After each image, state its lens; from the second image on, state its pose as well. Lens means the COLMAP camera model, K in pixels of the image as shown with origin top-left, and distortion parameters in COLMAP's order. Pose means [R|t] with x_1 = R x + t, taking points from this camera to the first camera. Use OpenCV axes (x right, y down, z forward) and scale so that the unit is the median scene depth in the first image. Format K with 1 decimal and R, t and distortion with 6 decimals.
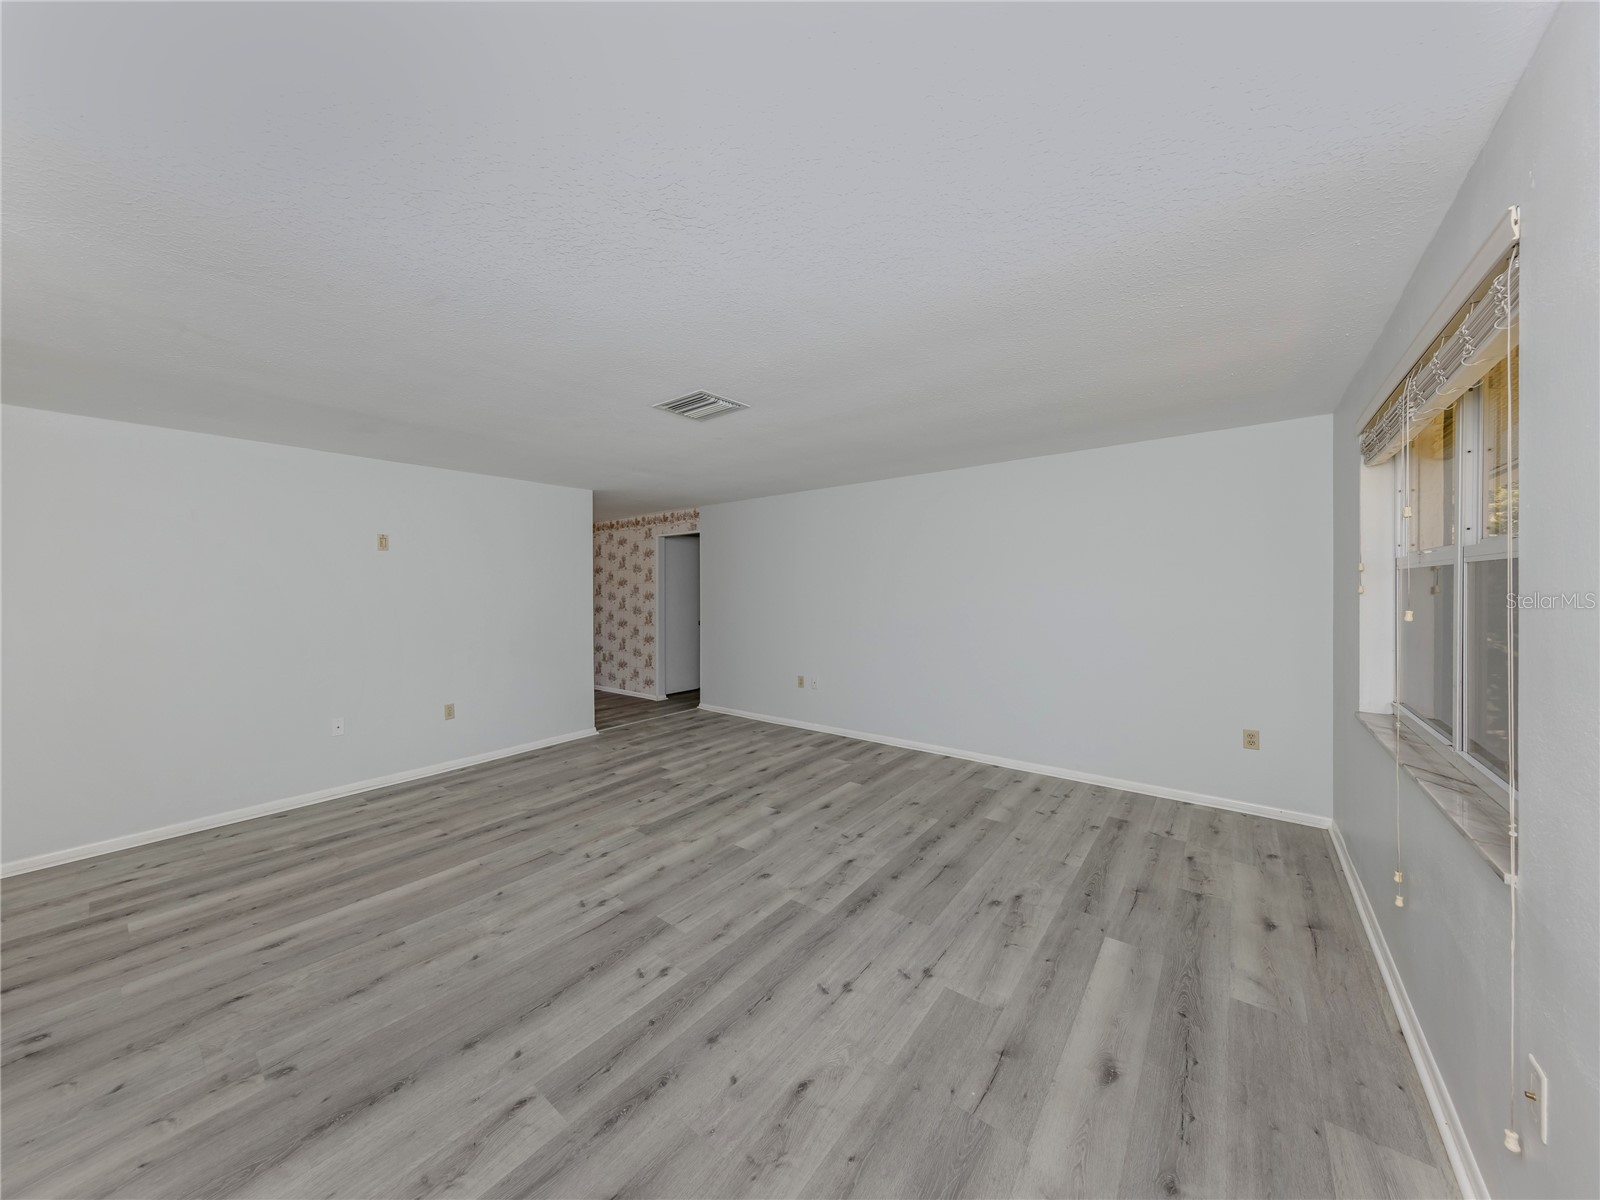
lens RADIAL K [[569.4, 0, 750.4], [0, 569.4, 594.0], [0, 0, 1]] dist [0.009117, -0.002075]
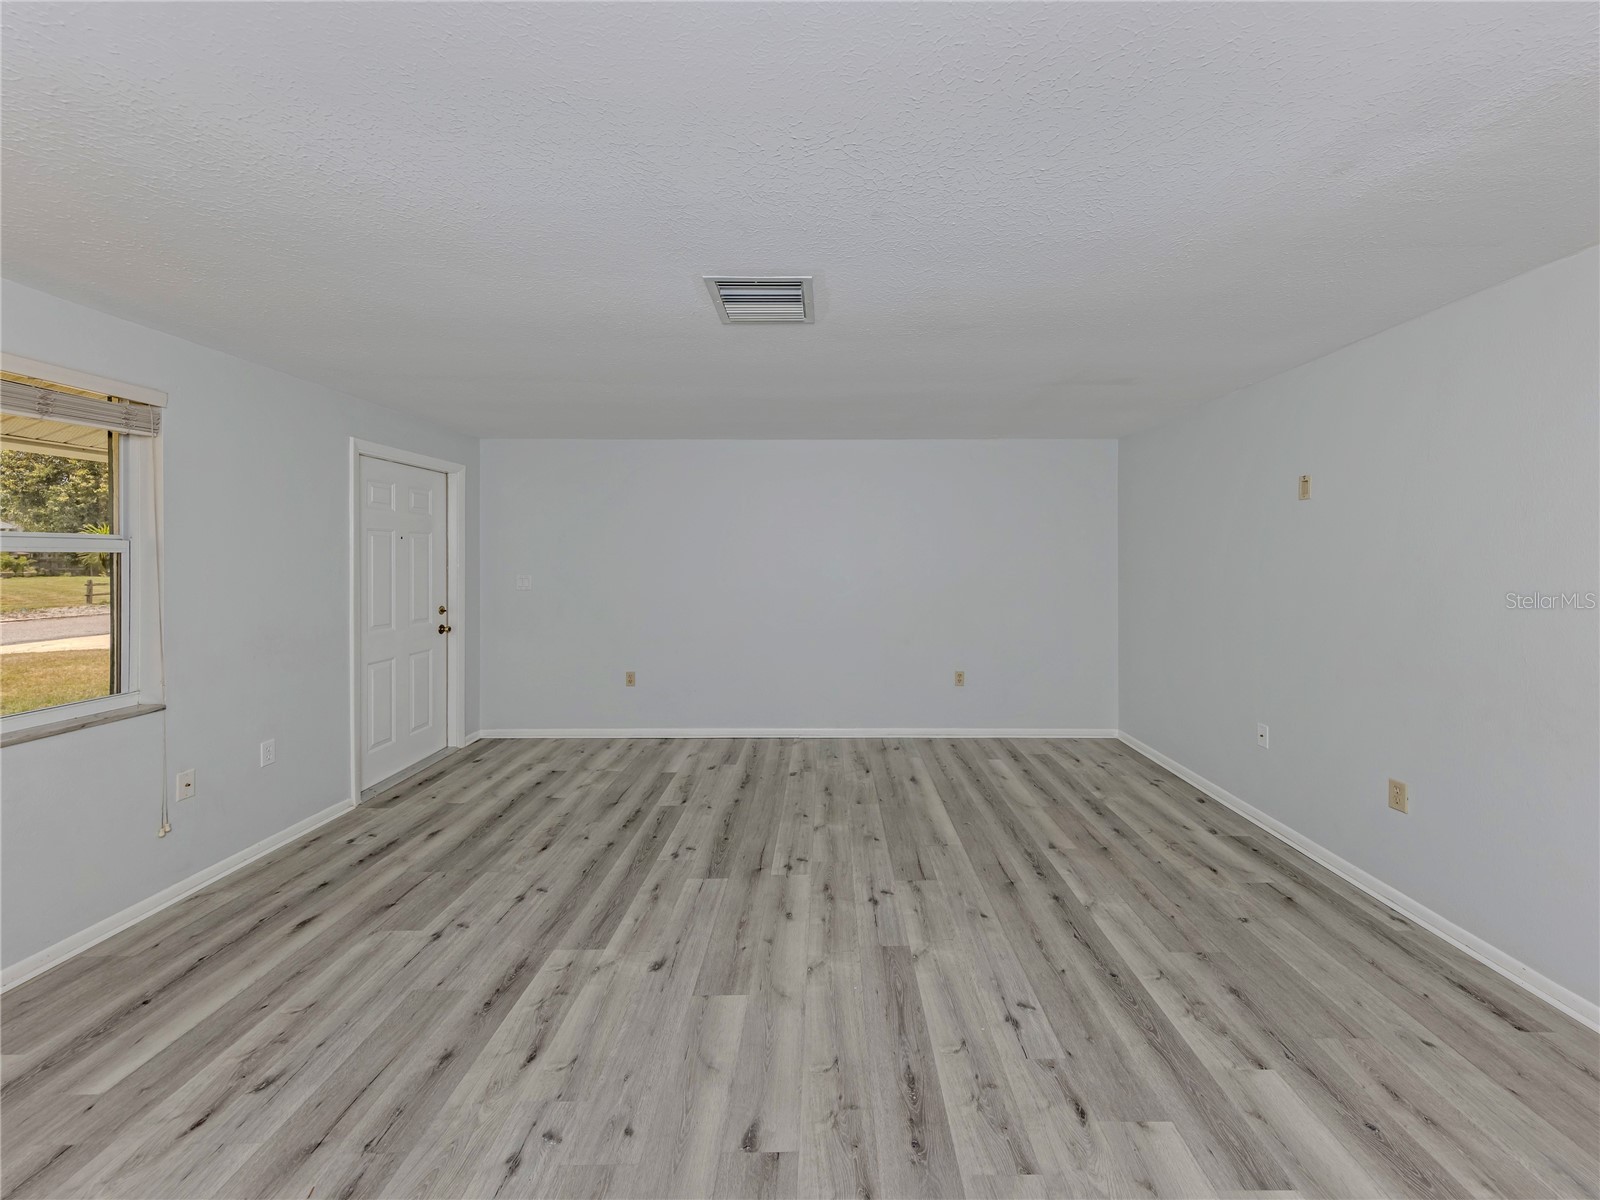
lens RADIAL K [[590.8, 0, 809.5], [0, 590.8, 551.6], [0, 0, 1]] dist [0.008566, -0.001828]
pose [[-0.782295, 0.007071, -0.622868, 0.330693], [0.005105, 0.999975, 0.004940, -0.025442], [0.622887, 0.000685, -0.782311, 1.673077]]
